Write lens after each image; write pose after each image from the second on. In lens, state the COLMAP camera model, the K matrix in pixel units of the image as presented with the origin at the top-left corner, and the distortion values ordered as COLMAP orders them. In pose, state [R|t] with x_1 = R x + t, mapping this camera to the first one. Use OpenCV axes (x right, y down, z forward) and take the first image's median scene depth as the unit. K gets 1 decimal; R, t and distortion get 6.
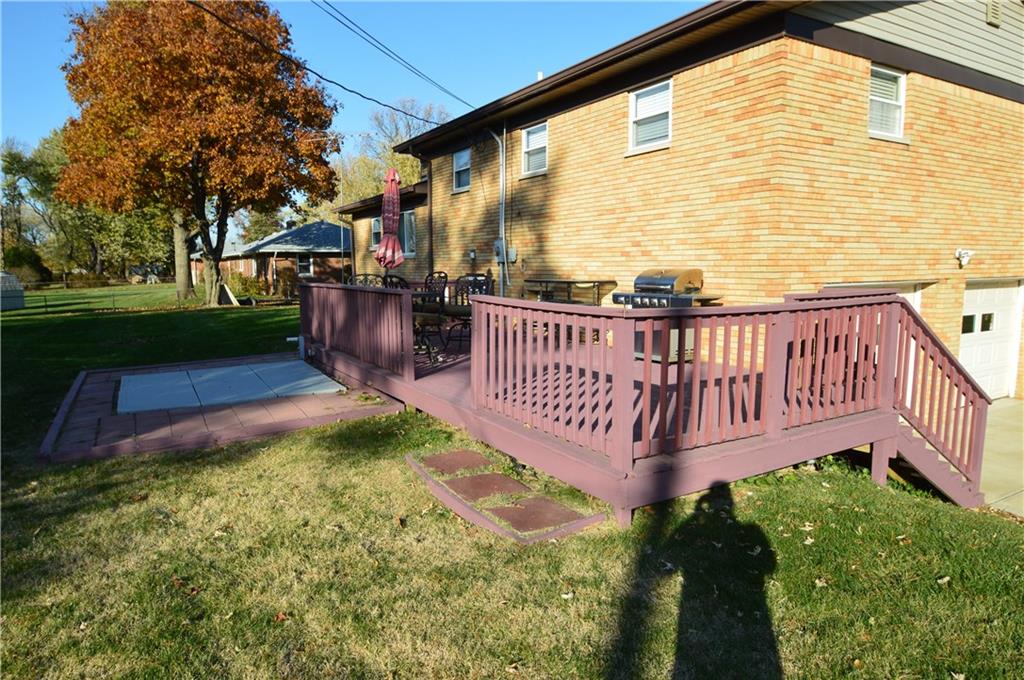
lens RADIAL K [[633.4, 0, 510.4], [0, 633.4, 342.3], [0, 0, 1]] dist [-0.031452, 0.000347]
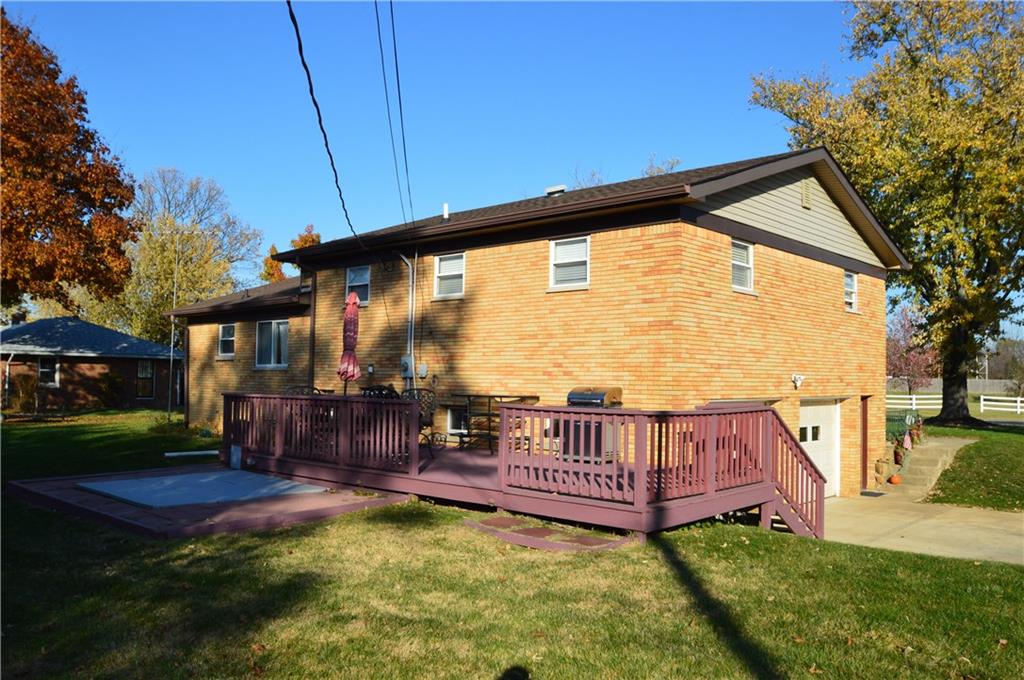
lens RADIAL K [[799.5, 0, 507.7], [0, 799.5, 340.5], [0, 0, 1]] dist [-0.052660, -0.000740]
pose [[0.956699, 0.034837, 0.288987, -0.376905], [0.014832, 0.985688, -0.167923, 0.056255], [-0.290701, 0.164938, 0.942490, -0.451393]]
